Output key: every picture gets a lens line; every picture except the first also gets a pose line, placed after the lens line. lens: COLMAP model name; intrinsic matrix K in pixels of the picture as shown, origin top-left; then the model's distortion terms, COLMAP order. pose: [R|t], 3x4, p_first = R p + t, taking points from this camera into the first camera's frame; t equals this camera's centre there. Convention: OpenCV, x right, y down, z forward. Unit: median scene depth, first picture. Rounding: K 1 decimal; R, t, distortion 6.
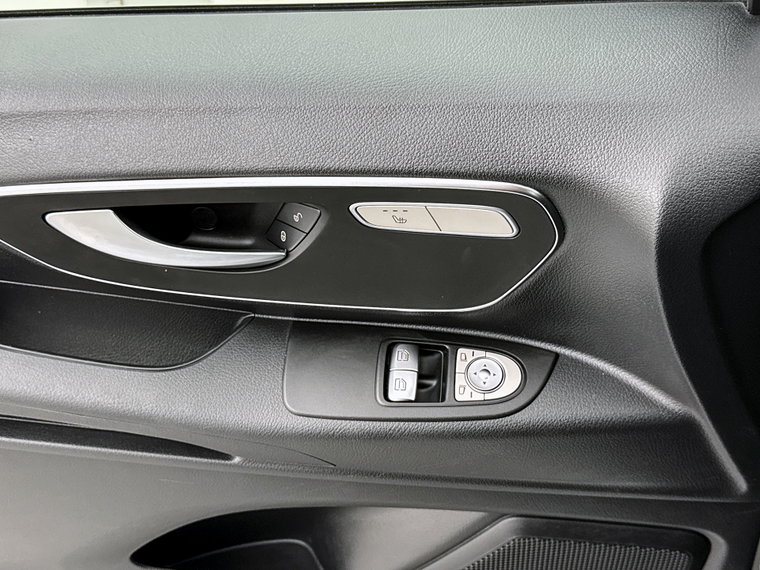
lens RADIAL K [[905.8, 0, 379.9], [0, 905.8, 284.8], [0, 0, 1]] dist [-0.019482, 0.000000]
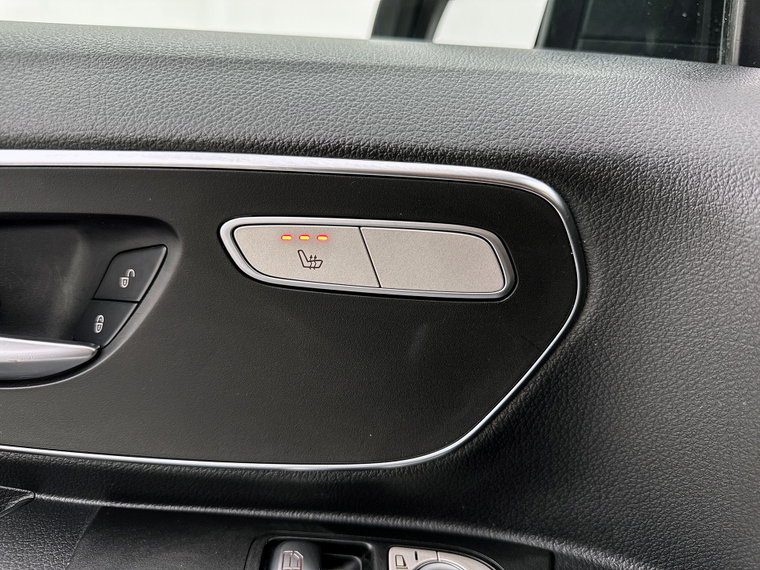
lens RADIAL K [[538.0, 0, 381.1], [0, 538.0, 285.8], [0, 0, 1]] dist [-0.037604, -0.021731]
pose [[0.976655, 0.085018, 0.197276, 0.000382], [0.031500, 0.851742, -0.523014, 0.105533], [-0.212494, 0.517018, 0.829180, 0.637573]]
